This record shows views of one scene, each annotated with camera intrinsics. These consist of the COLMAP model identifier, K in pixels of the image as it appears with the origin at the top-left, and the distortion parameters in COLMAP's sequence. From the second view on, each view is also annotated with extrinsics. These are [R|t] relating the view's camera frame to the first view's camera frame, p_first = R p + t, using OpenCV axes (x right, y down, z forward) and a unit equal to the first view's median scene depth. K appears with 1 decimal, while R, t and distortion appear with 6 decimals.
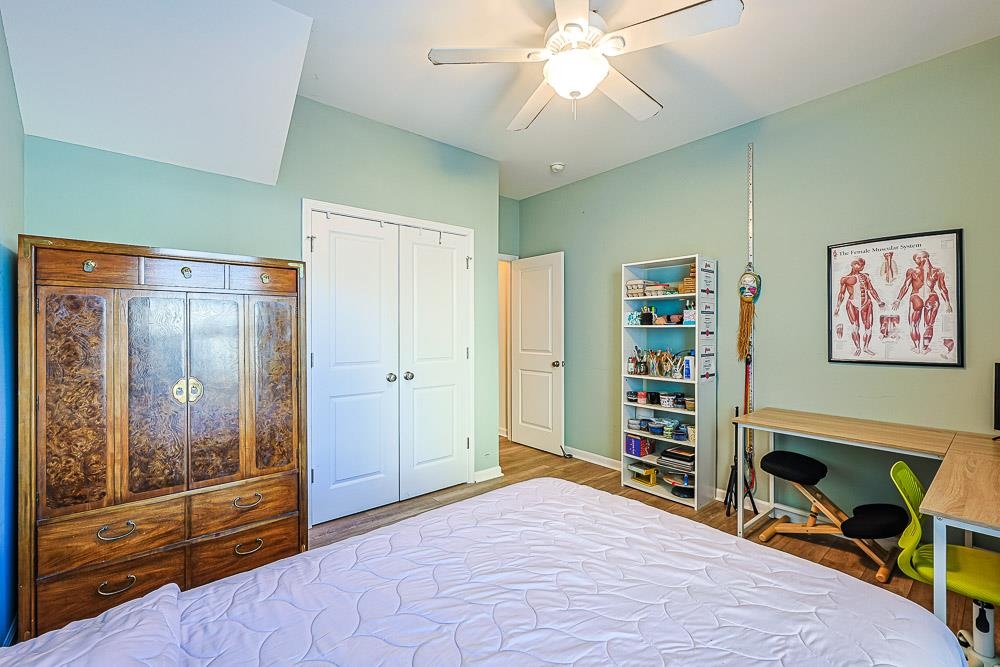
lens RADIAL K [[425.3, 0, 504.5], [0, 425.3, 335.1], [0, 0, 1]] dist [-0.001301, -0.000172]
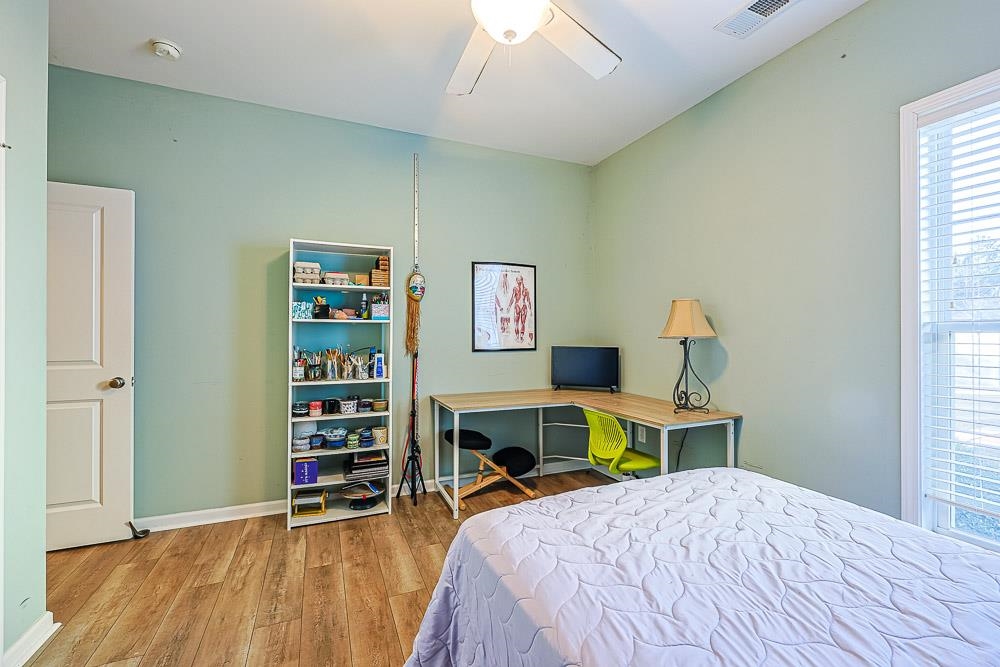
lens RADIAL K [[425.3, 0, 504.5], [0, 425.3, 335.1], [0, 0, 1]] dist [-0.001301, -0.000172]
pose [[0.288428, -0.003898, 0.957494, -0.377975], [0.009168, 0.999957, 0.001310, 0.010042], [-0.957458, 0.008400, 0.288452, 0.459069]]
